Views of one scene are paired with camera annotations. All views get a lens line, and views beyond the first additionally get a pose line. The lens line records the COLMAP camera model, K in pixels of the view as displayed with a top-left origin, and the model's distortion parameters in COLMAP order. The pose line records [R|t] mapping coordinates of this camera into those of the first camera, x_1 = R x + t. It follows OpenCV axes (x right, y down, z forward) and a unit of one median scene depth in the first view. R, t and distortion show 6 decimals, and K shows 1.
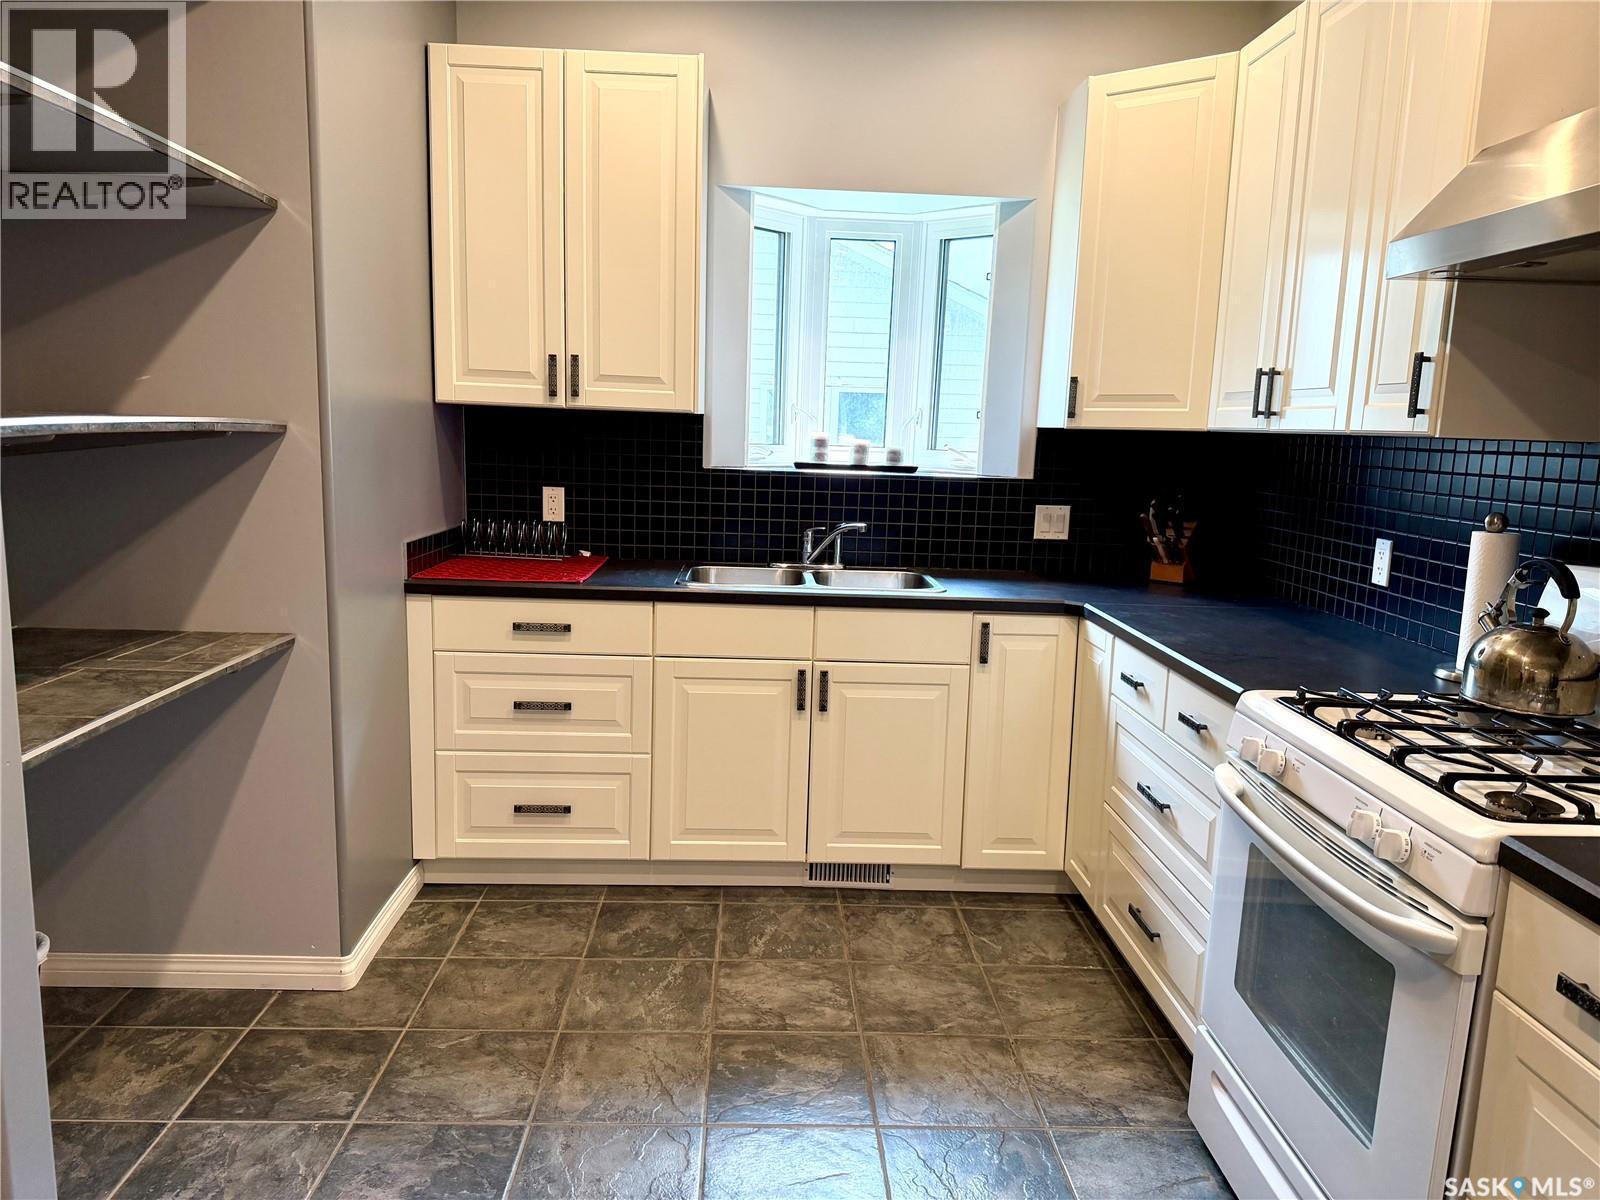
lens RADIAL K [[1143.4, 0, 786.8], [0, 1143.4, 609.5], [0, 0, 1]] dist [0.062590, -0.070153]
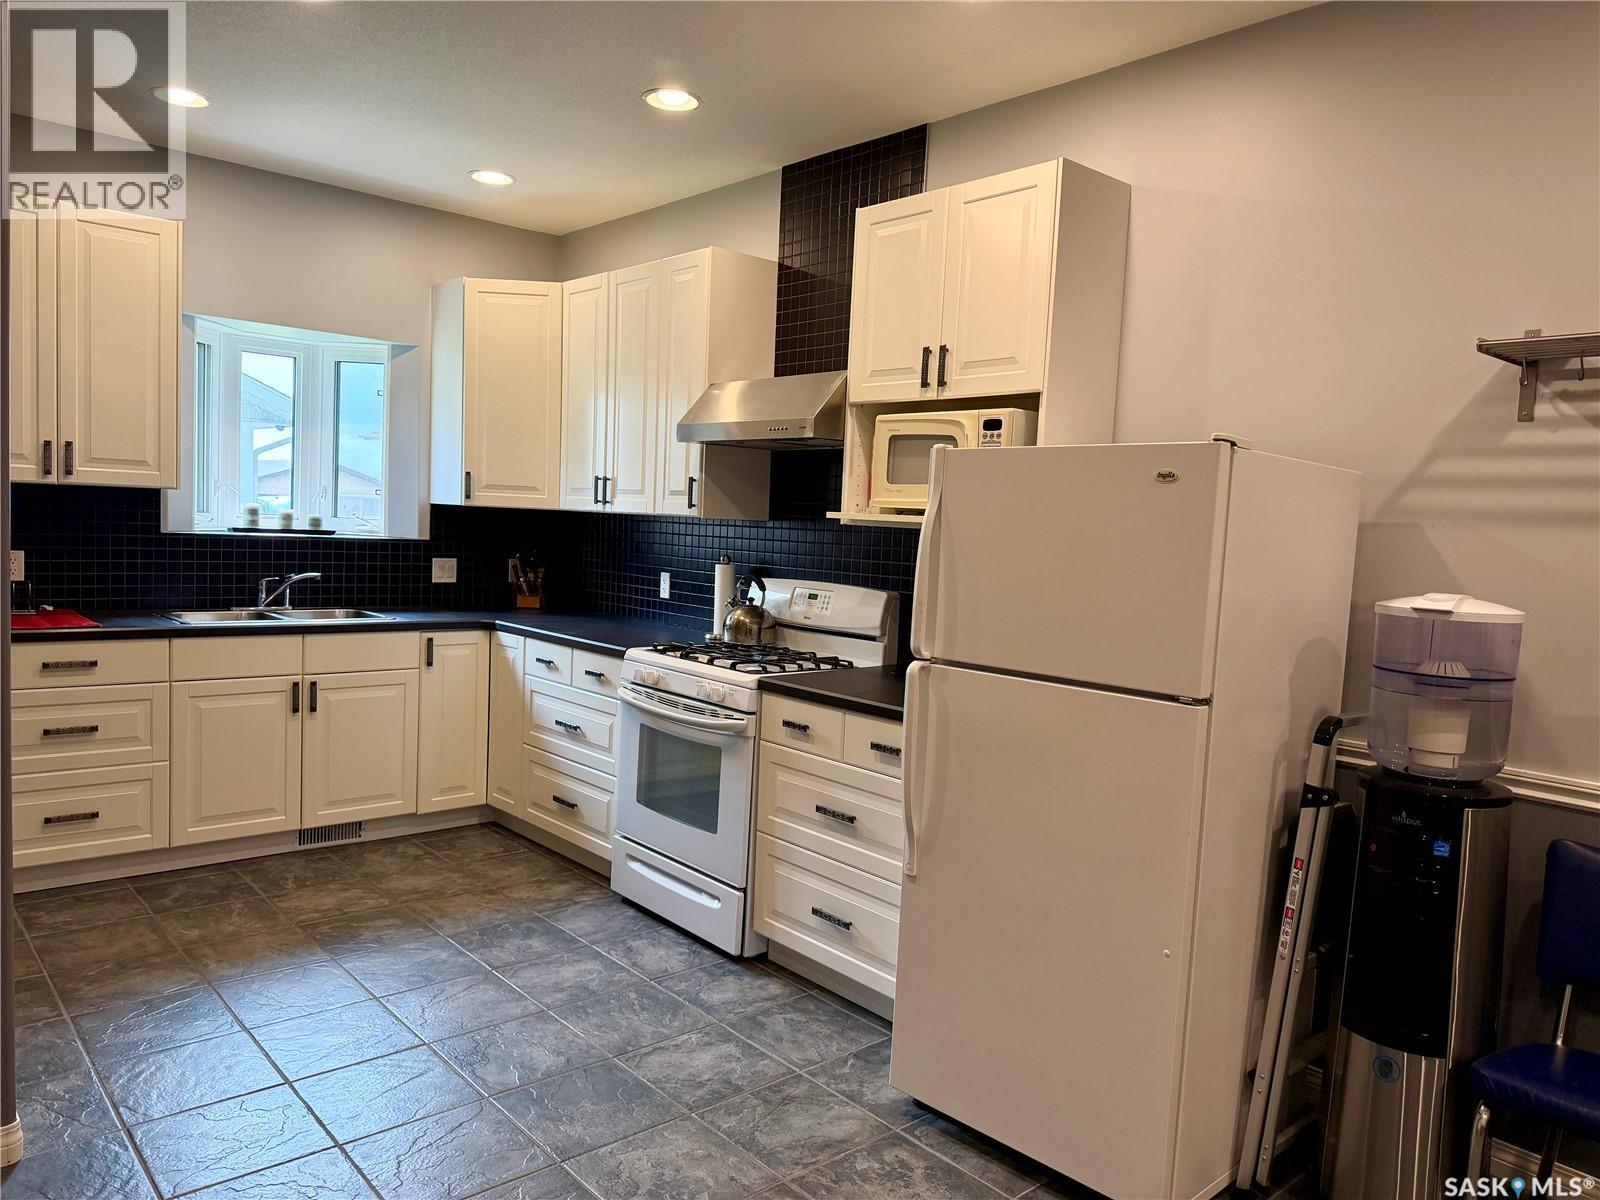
lens RADIAL K [[1143.4, 0, 803.4], [0, 1143.4, 603.0], [0, 0, 1]] dist [0.062590, -0.070153]
pose [[0.777048, -0.043822, 0.627914, -0.373238], [0.080099, 0.996348, -0.029589, 0.048409], [-0.624324, 0.073287, 0.777720, -0.438174]]
